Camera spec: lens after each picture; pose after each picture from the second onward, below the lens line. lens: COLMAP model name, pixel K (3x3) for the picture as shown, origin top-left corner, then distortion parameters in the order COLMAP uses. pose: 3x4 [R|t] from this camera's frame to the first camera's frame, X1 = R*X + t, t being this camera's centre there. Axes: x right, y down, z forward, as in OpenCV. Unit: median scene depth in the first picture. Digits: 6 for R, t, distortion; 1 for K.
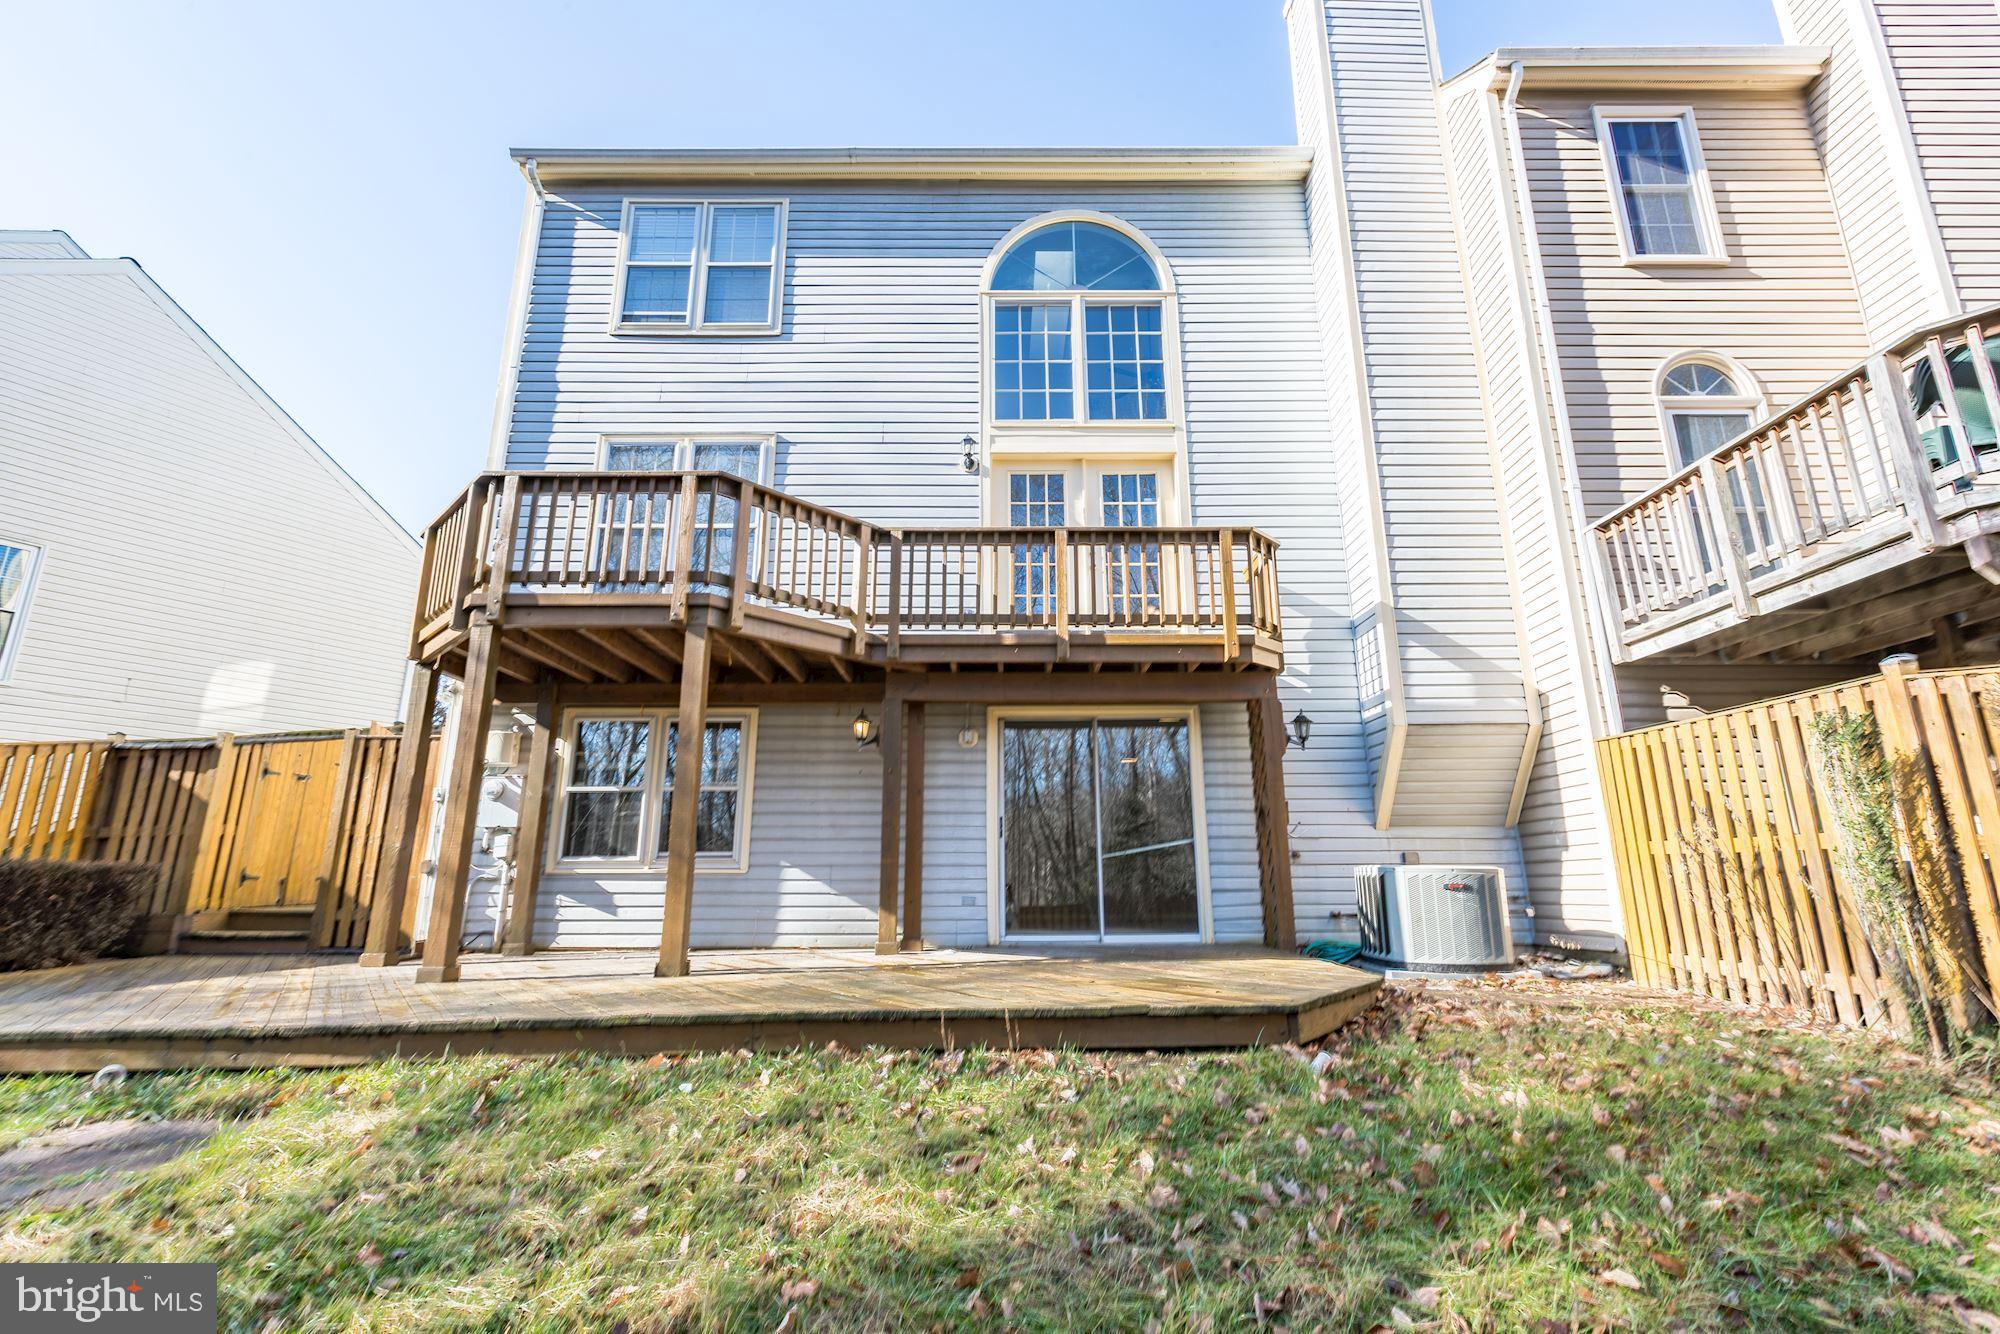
lens RADIAL K [[895.2, 0, 1003.2], [0, 895.2, 662.4], [0, 0, 1]] dist [0.002079, -0.000678]
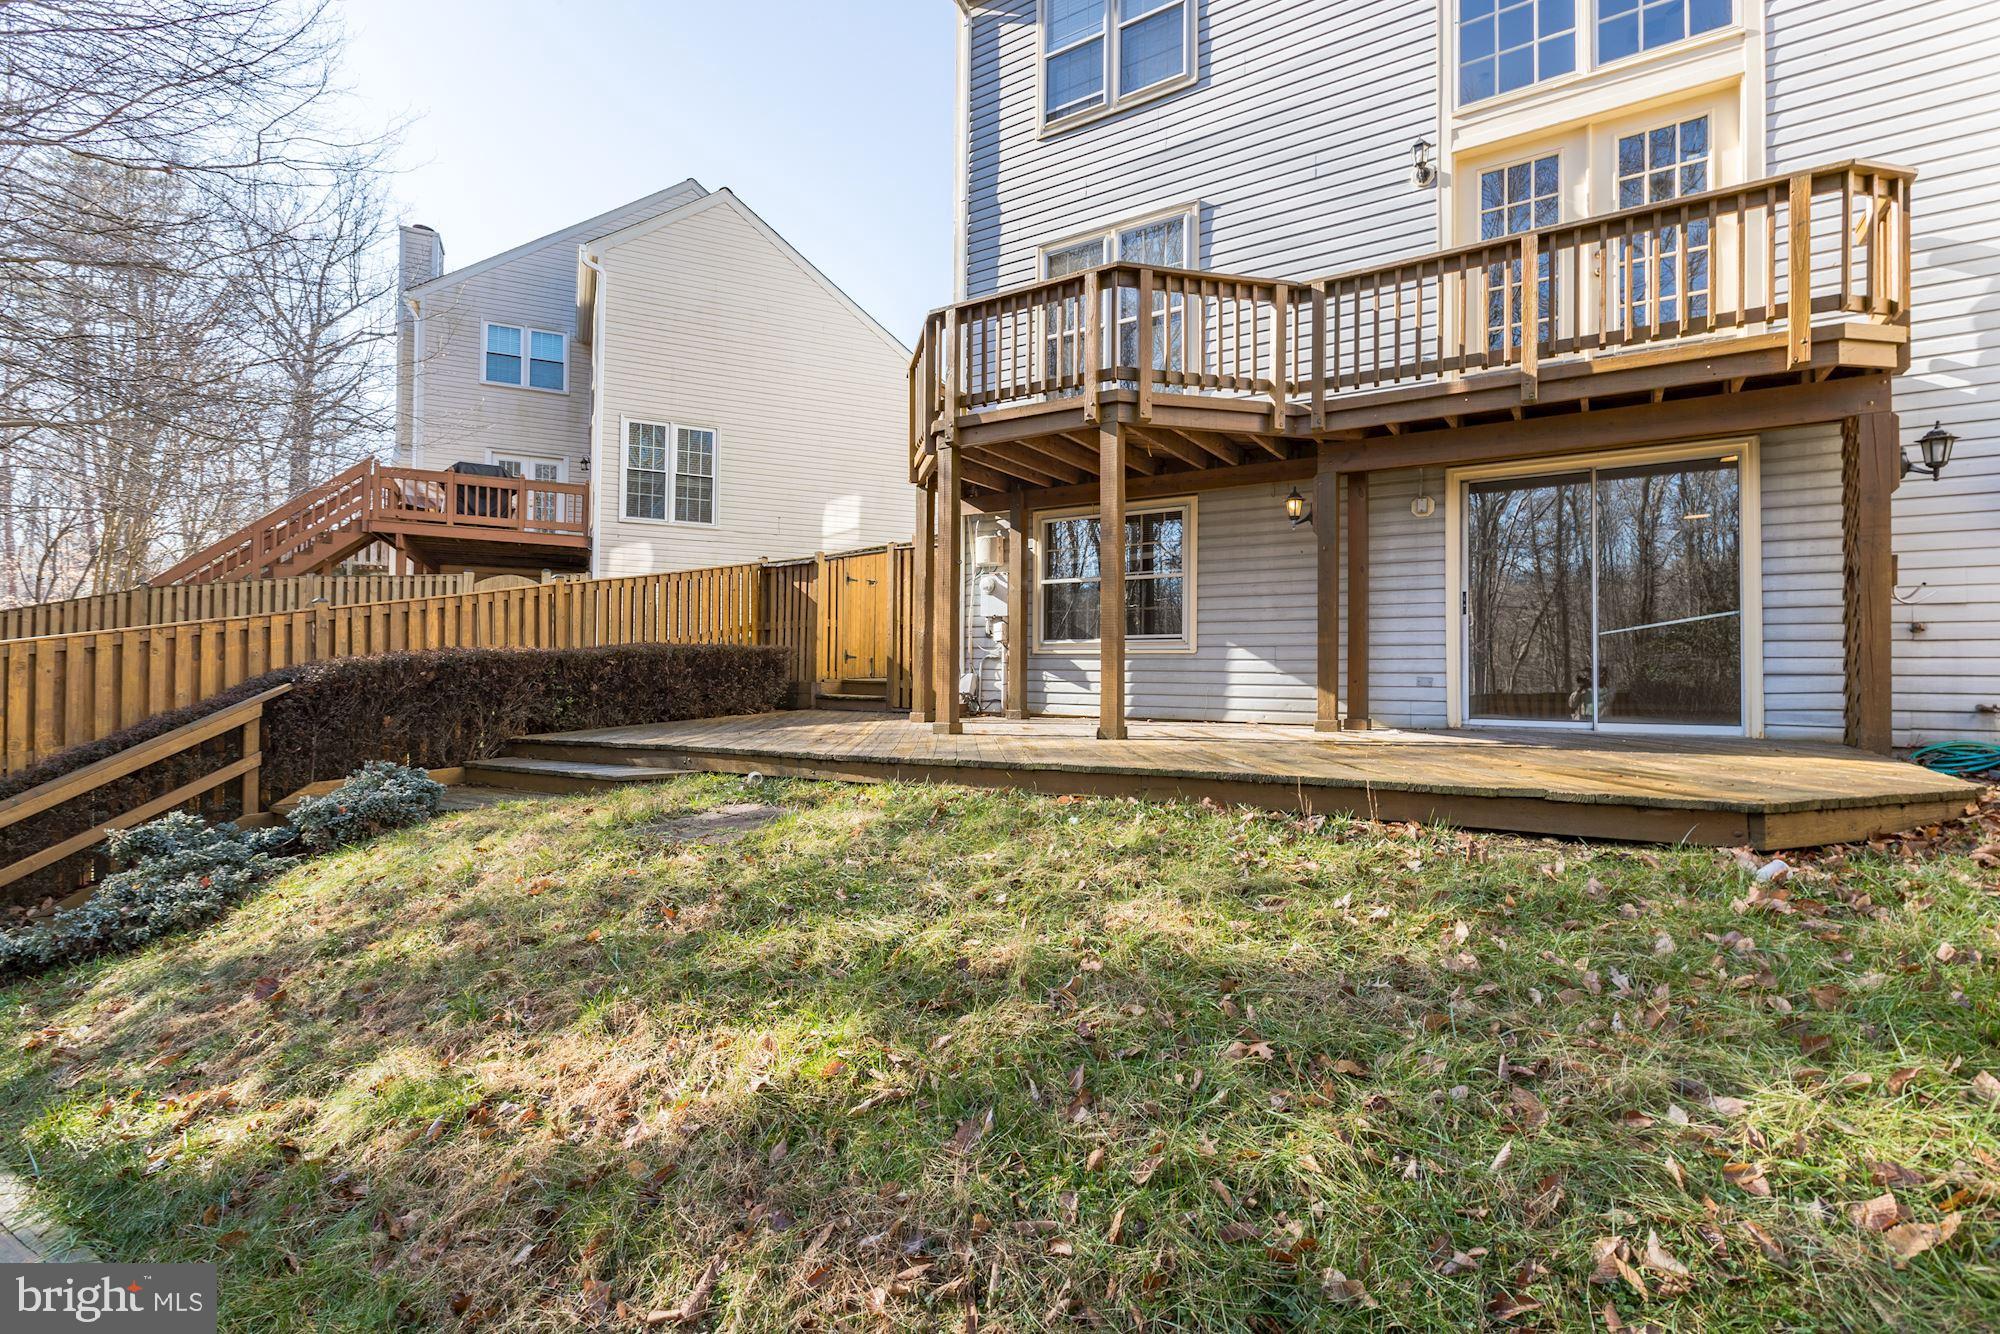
lens RADIAL K [[903.0, 0, 1000.2], [0, 903.0, 661.7], [0, 0, 1]] dist [0.001585, 0.000307]
pose [[0.838884, 0.004001, -0.544296, 0.104342], [0.122536, 0.972916, 0.196007, 0.006533], [0.530339, -0.231123, 0.815673, -0.000180]]
